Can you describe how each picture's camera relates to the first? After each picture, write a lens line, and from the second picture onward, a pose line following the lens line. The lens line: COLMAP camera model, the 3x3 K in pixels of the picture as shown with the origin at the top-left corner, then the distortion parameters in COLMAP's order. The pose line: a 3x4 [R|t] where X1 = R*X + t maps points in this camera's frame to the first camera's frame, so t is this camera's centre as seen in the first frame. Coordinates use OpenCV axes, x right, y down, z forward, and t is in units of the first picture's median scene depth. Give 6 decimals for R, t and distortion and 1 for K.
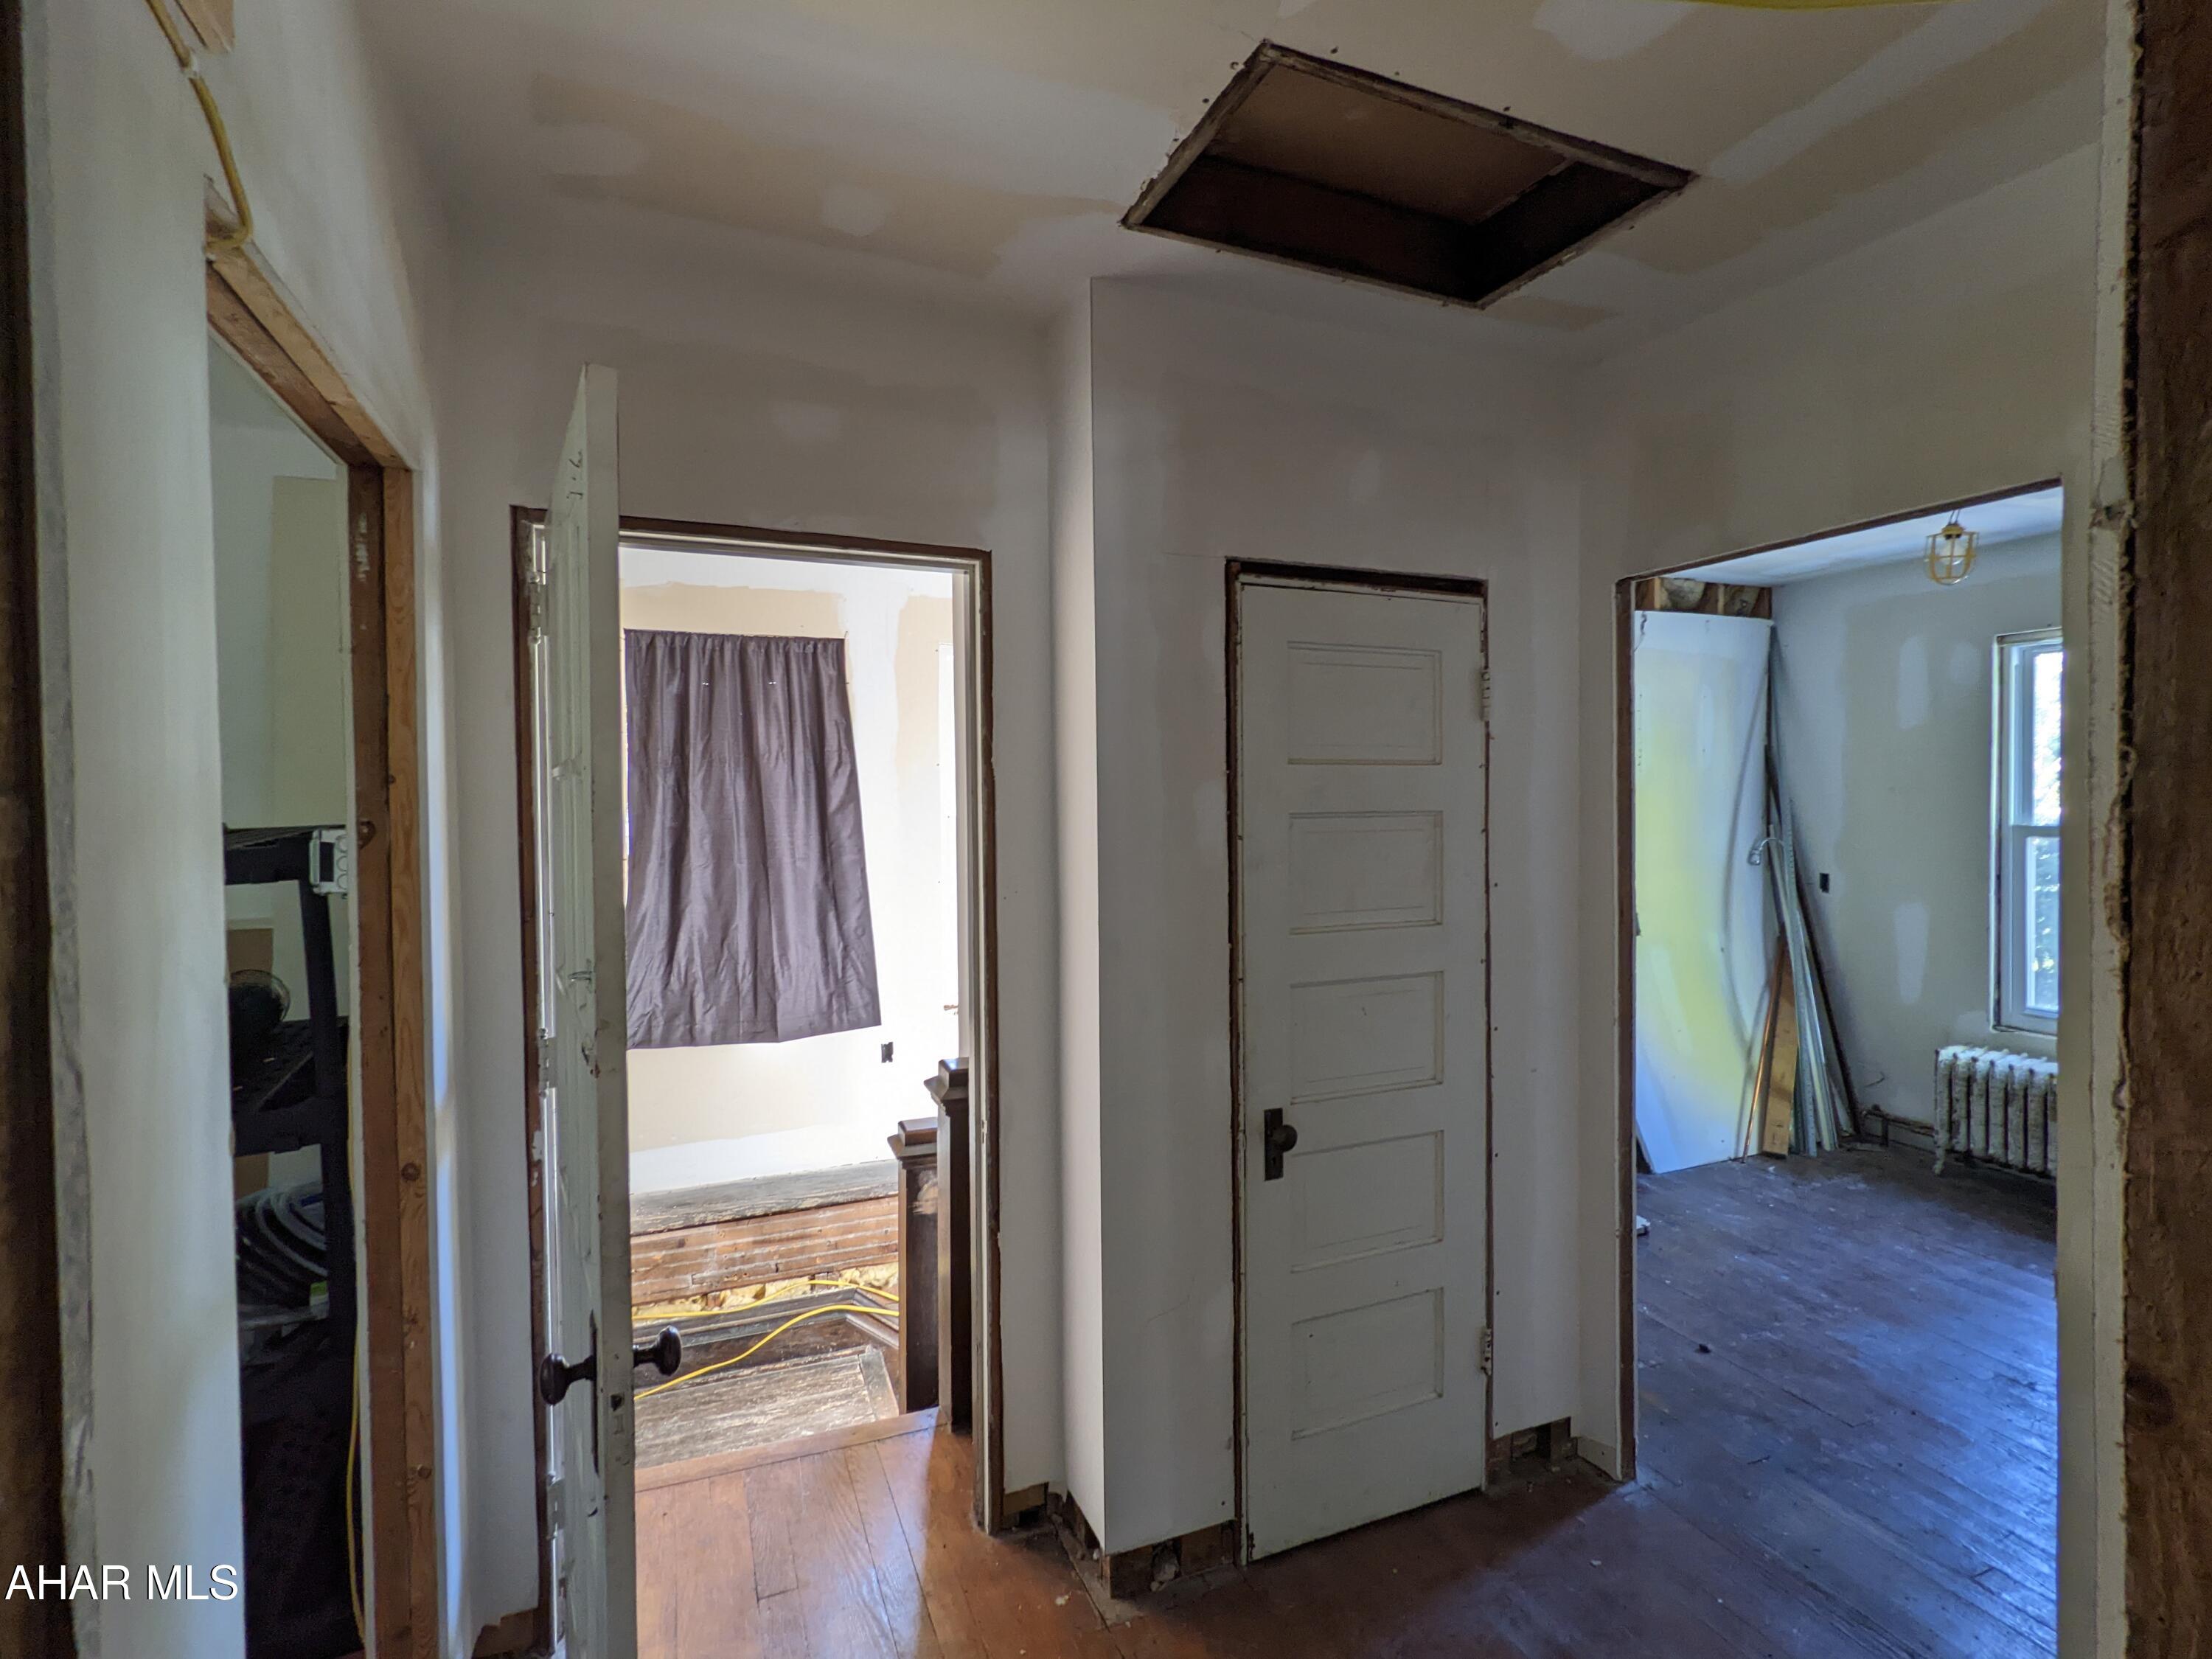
lens RADIAL K [[1073.0, 0, 1107.7], [0, 1073.0, 815.3], [0, 0, 1]] dist [0.008532, -0.001498]
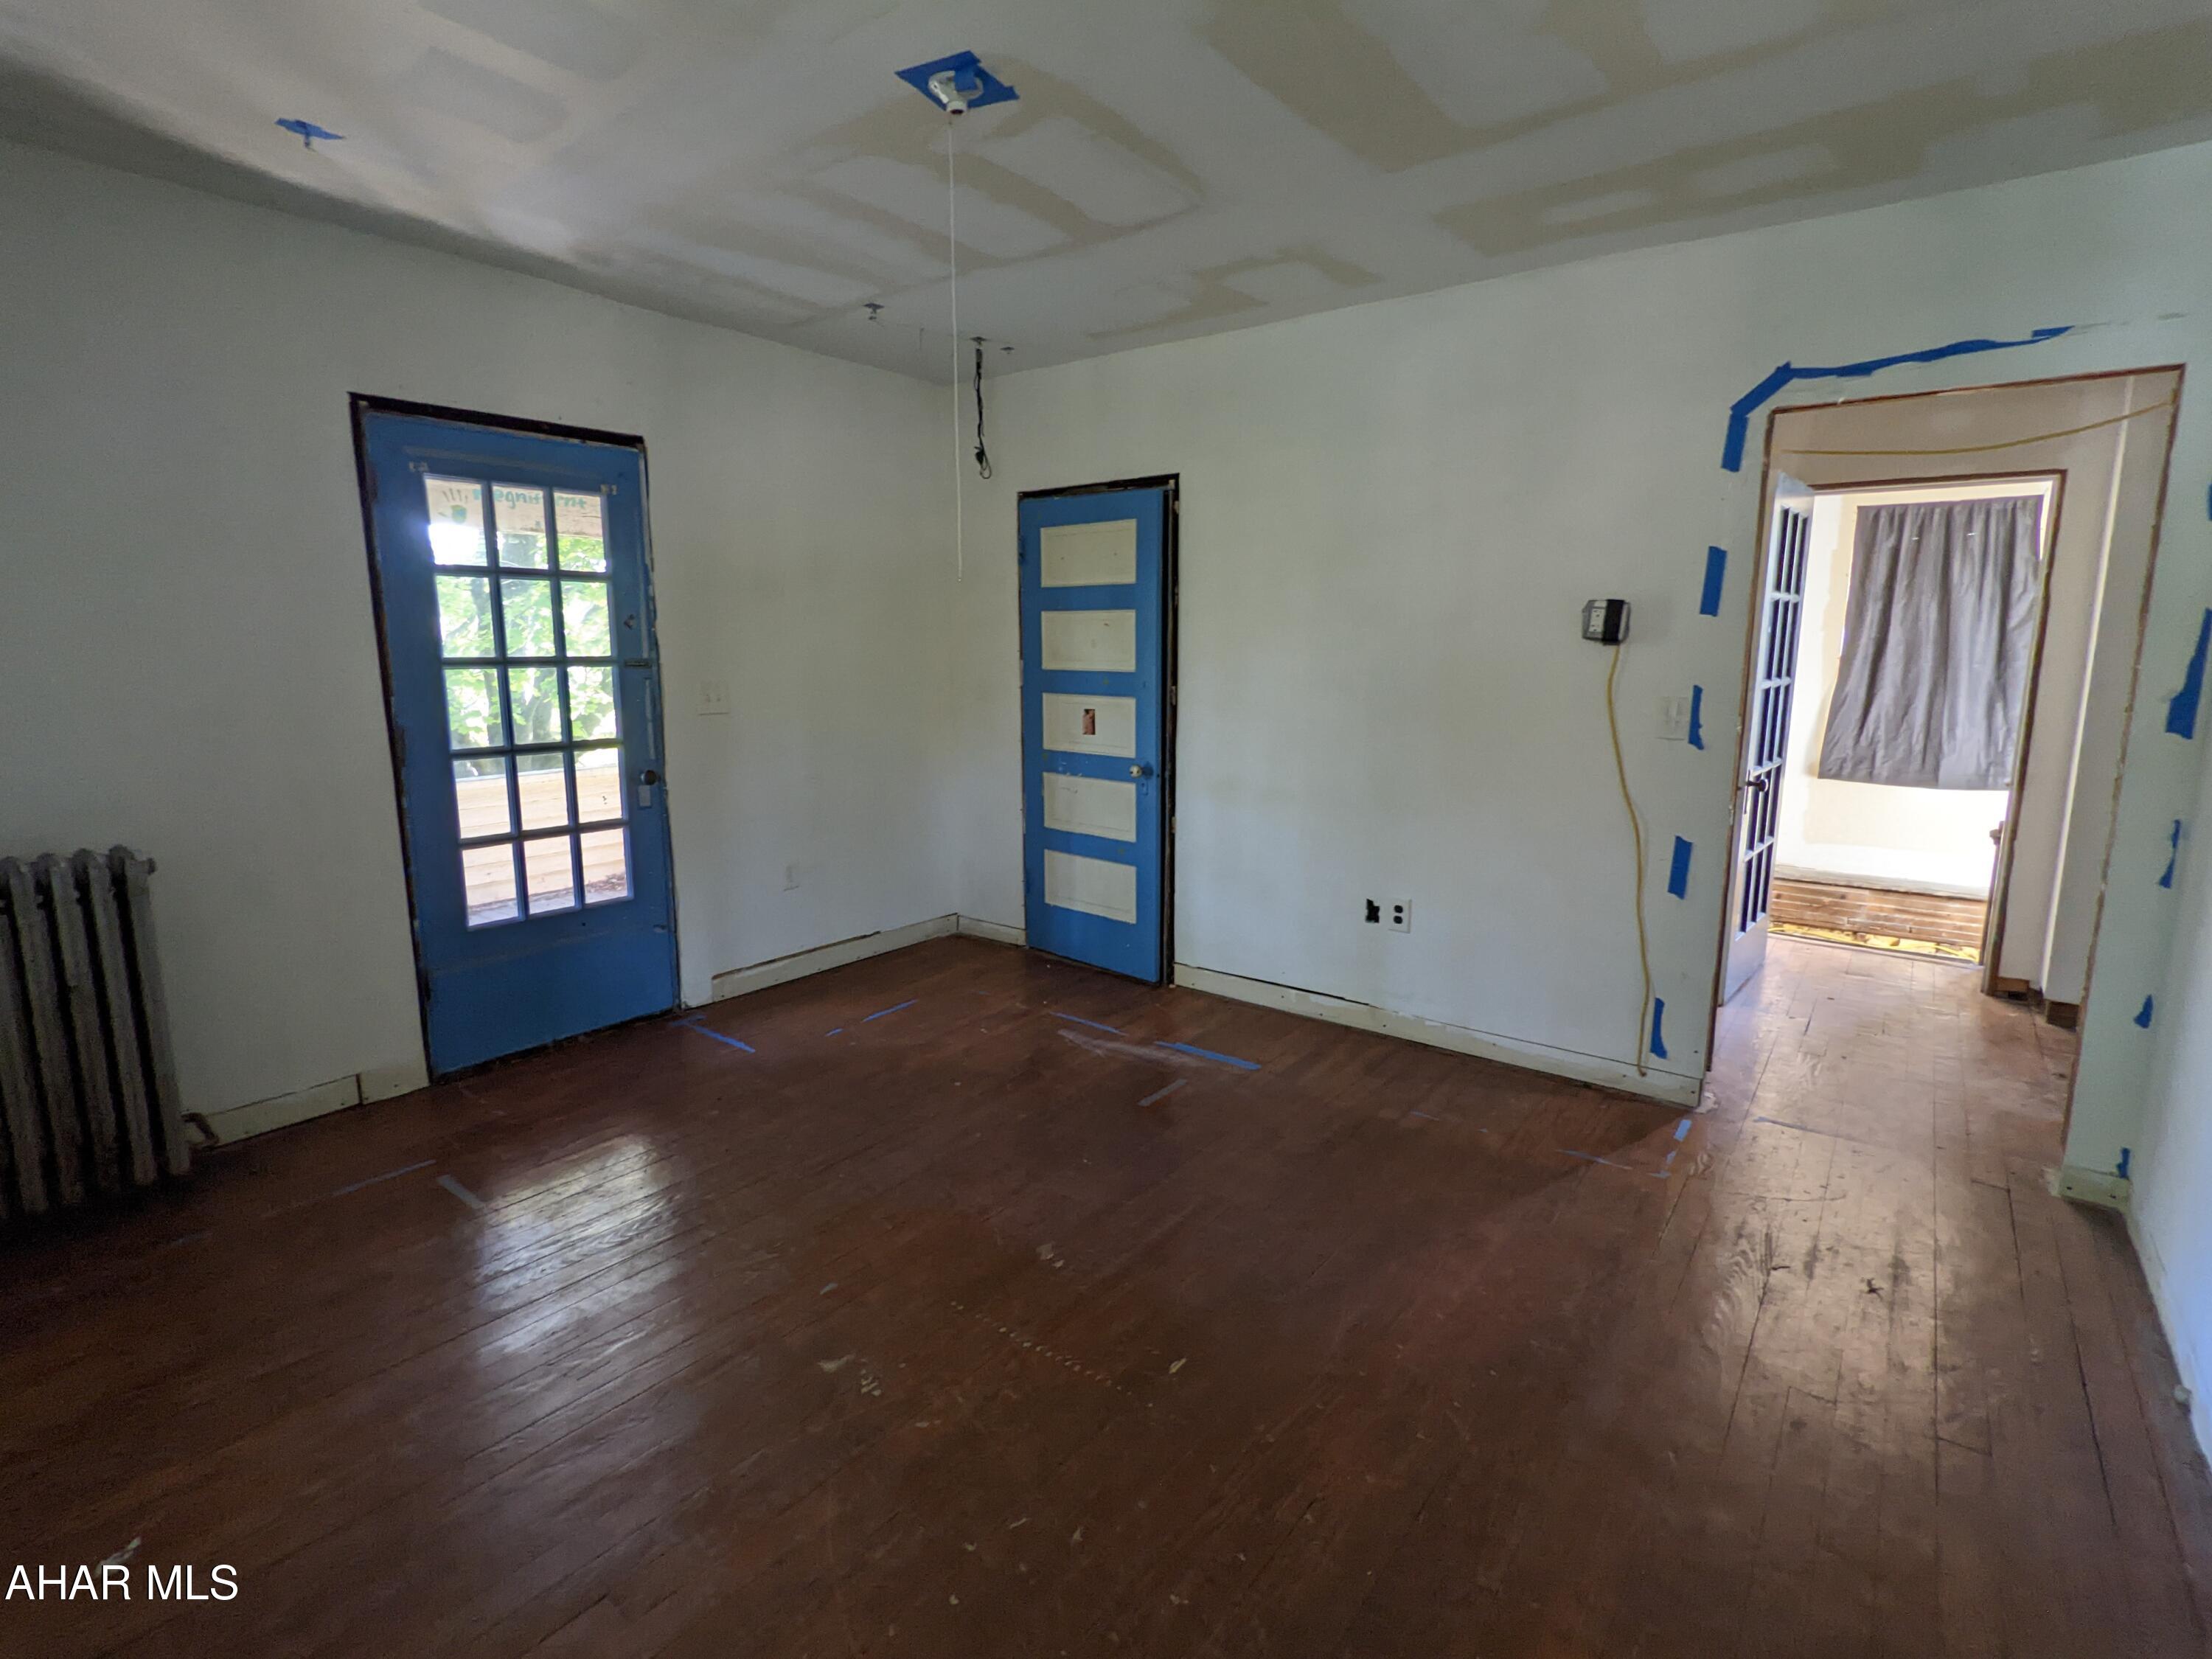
lens RADIAL K [[1073.0, 0, 1096.1], [0, 1073.0, 821.6], [0, 0, 1]] dist [0.008532, -0.001498]
pose [[0.501672, 0.154093, -0.851223, 0.376006], [-0.024535, 0.986145, 0.164058, 0.044873], [0.864710, -0.061419, 0.498502, -0.723971]]
